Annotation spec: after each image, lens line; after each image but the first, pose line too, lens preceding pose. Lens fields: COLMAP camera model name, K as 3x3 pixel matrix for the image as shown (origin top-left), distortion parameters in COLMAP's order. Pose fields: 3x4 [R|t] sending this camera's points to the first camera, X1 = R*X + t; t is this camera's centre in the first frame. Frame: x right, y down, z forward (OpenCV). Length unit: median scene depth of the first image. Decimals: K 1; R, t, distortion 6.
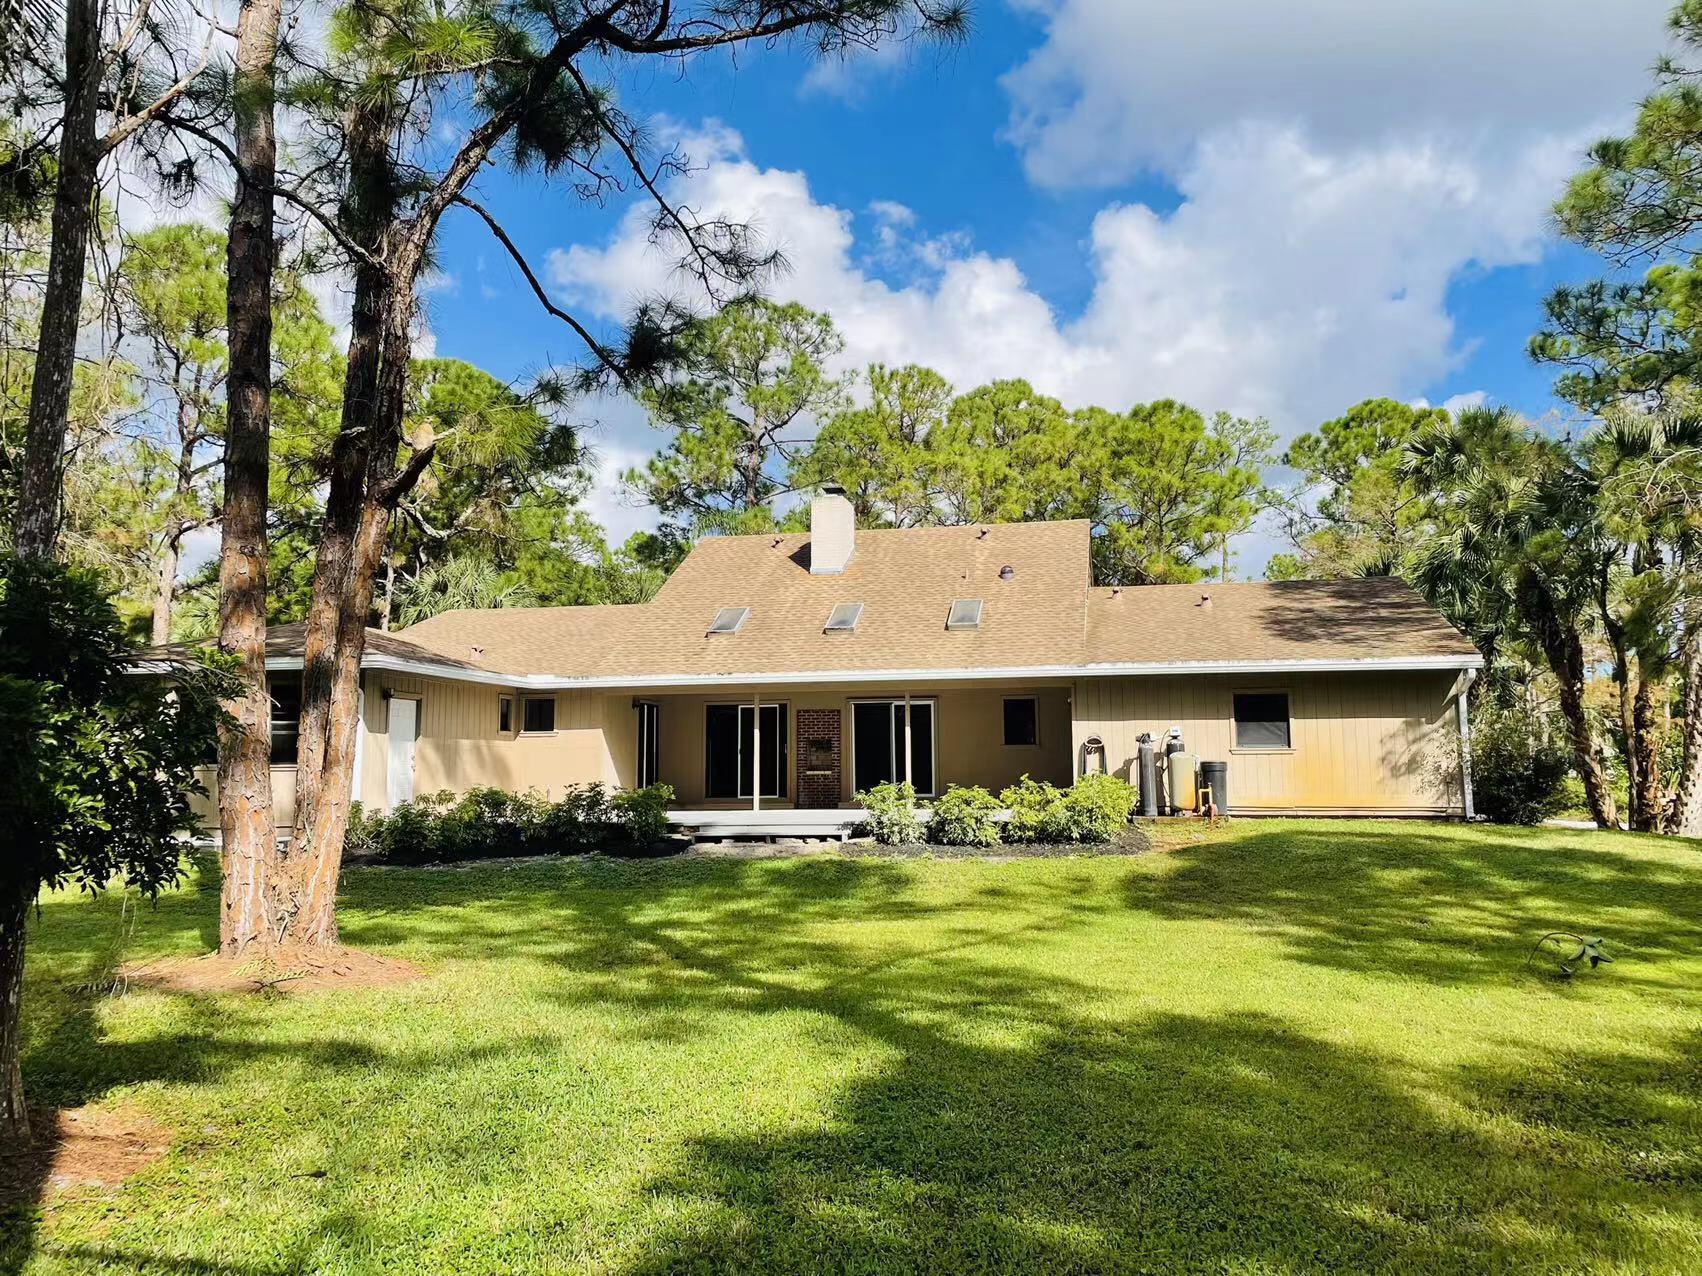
lens RADIAL K [[1281.5, 0, 851.0], [0, 1281.5, 638.0], [0, 0, 1]] dist [0.092940, -0.134787]
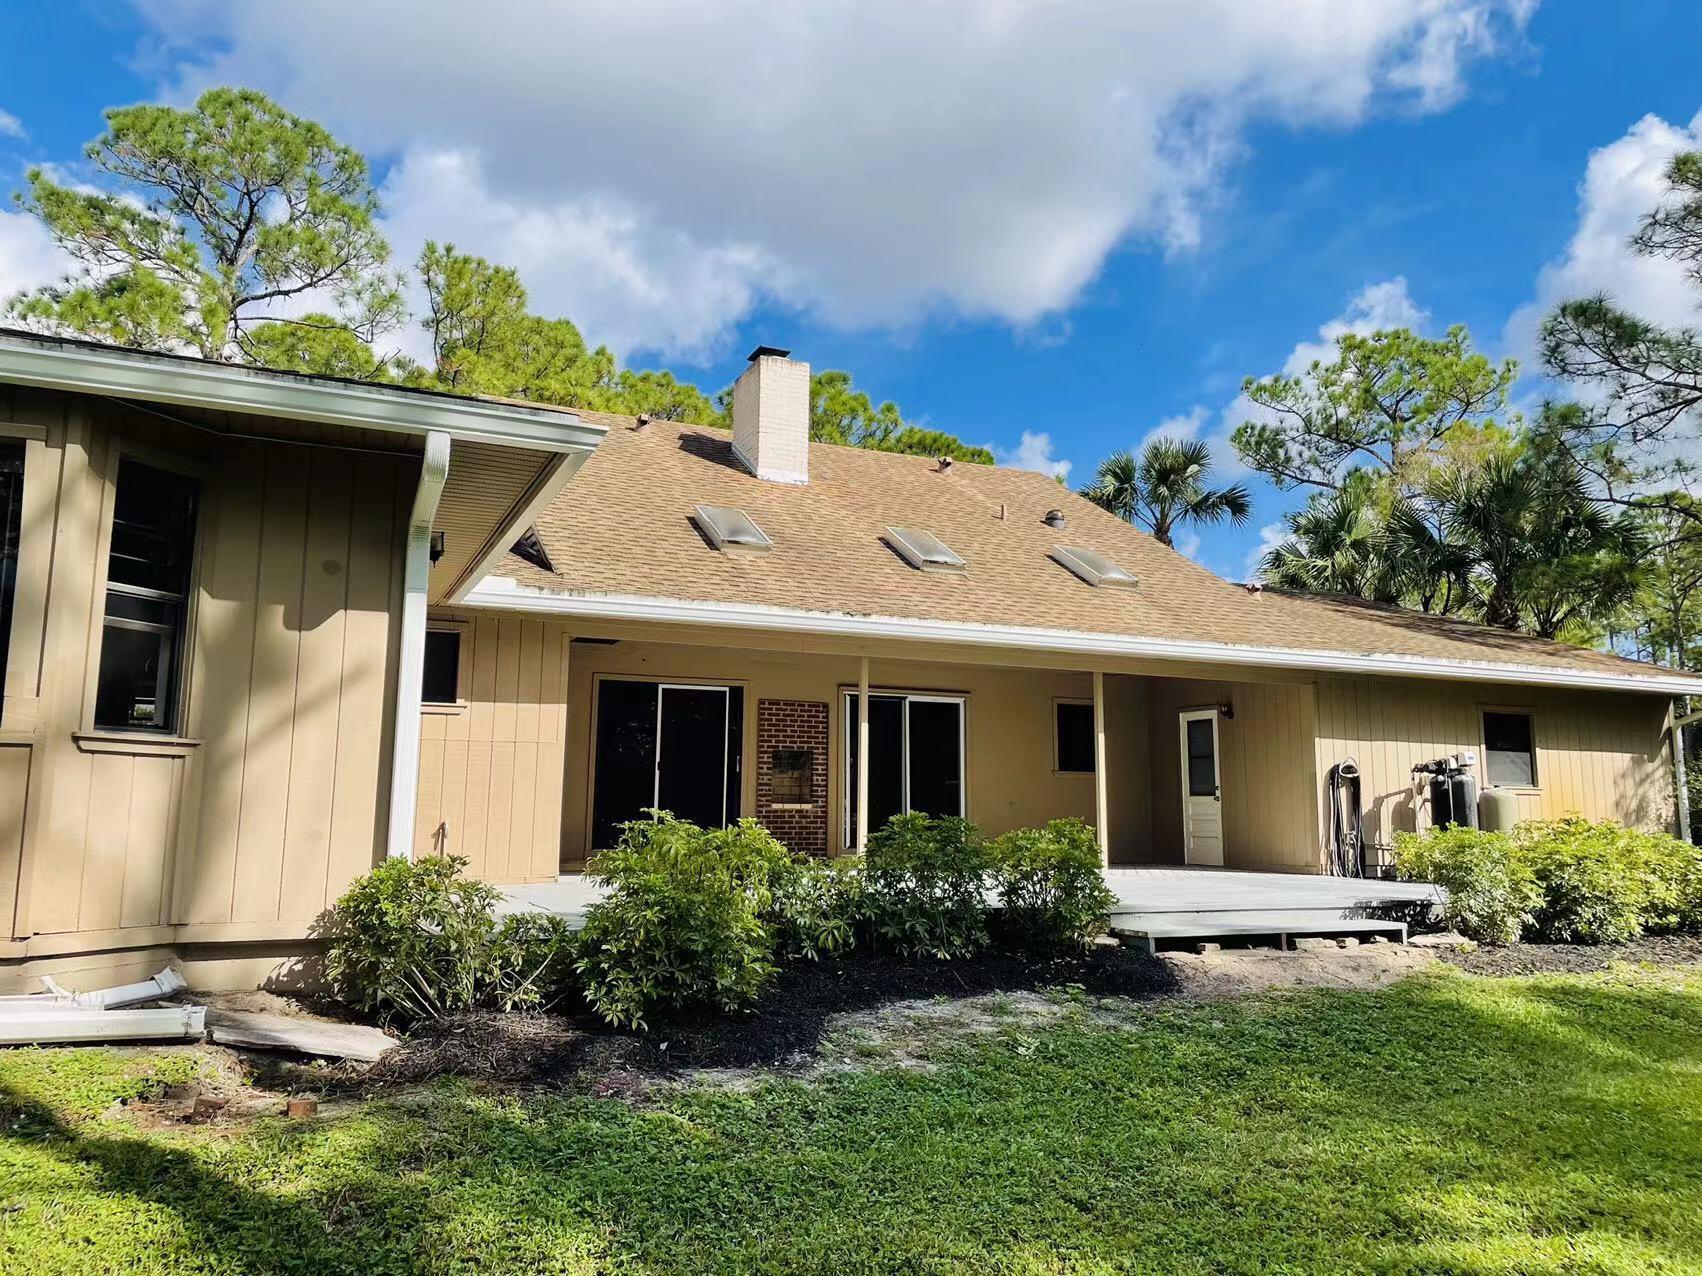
lens RADIAL K [[1293.8, 0, 870.9], [0, 1293.8, 626.5], [0, 0, 1]] dist [0.105342, -0.138152]
pose [[0.813340, 0.100152, 0.573104, -0.432415], [-0.076589, 0.994930, -0.065175, 0.072917], [-0.576726, 0.009116, 0.816887, 0.606474]]
